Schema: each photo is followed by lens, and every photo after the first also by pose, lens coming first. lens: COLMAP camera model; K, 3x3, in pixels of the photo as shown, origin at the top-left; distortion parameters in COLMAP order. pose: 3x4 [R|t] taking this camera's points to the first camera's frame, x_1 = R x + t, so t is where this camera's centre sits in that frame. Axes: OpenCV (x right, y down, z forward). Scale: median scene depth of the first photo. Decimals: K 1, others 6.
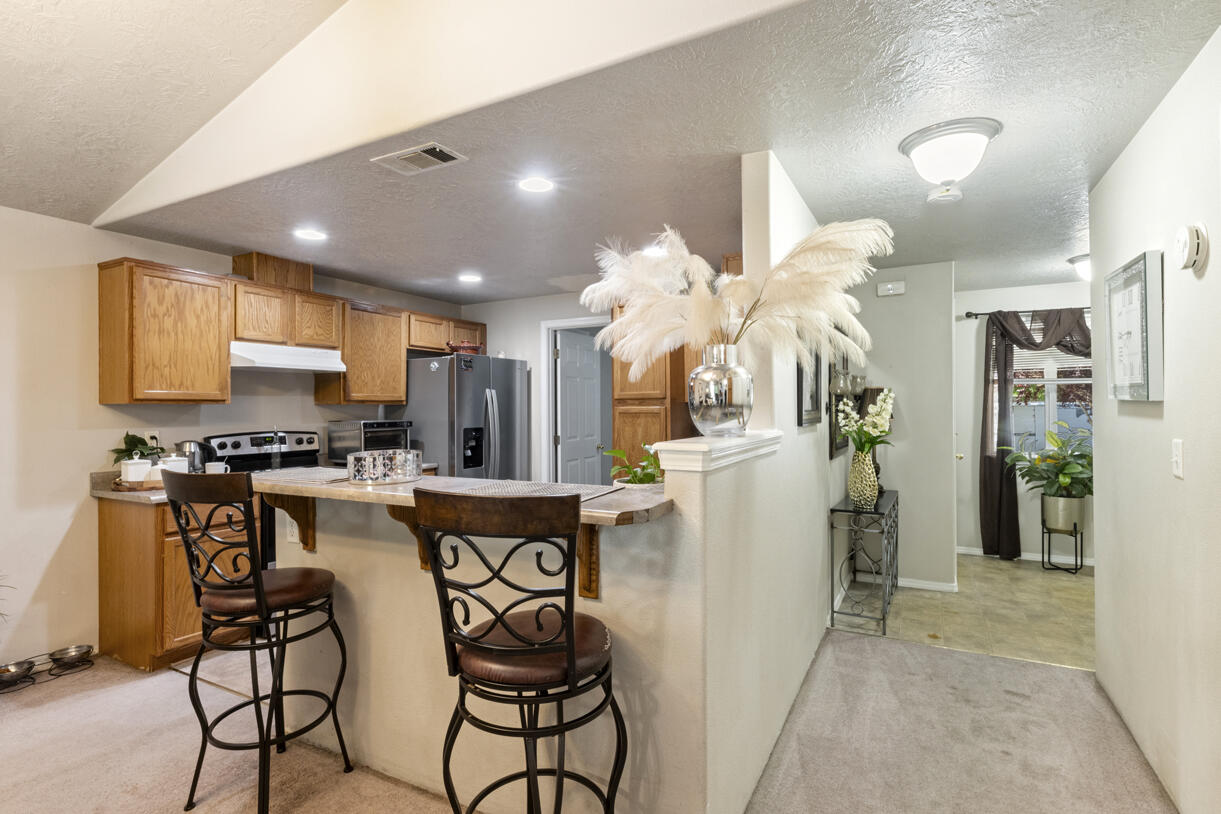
lens RADIAL K [[606.4, 0, 610.5], [0, 606.4, 407.0], [0, 0, 1]] dist [0.002255, 0.000921]
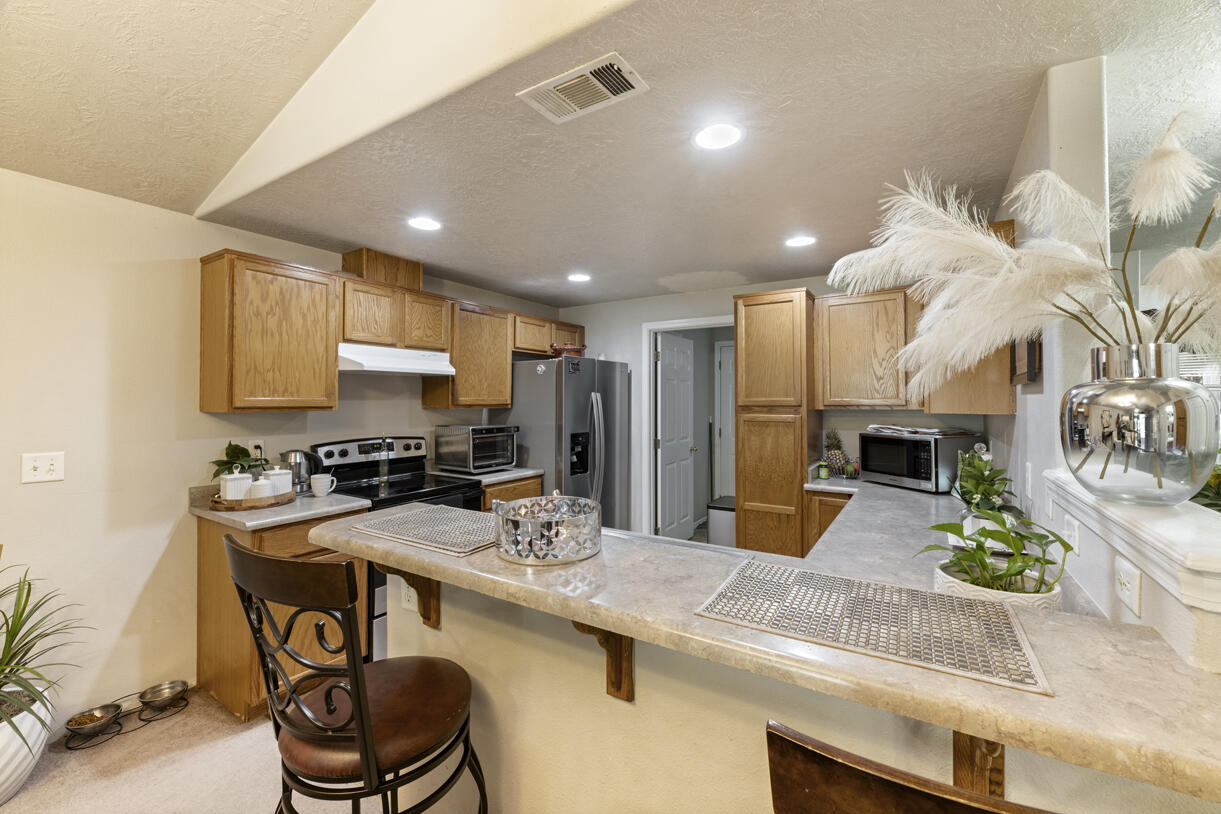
lens RADIAL K [[506.7, 0, 609.5], [0, 506.7, 397.5], [0, 0, 1]] dist [-0.001483, -0.000408]
pose [[0.996883, 0.007494, -0.078535, -0.157506], [-0.007795, 0.999963, -0.003527, -0.026281], [0.078505, 0.004129, 0.996905, 0.271028]]
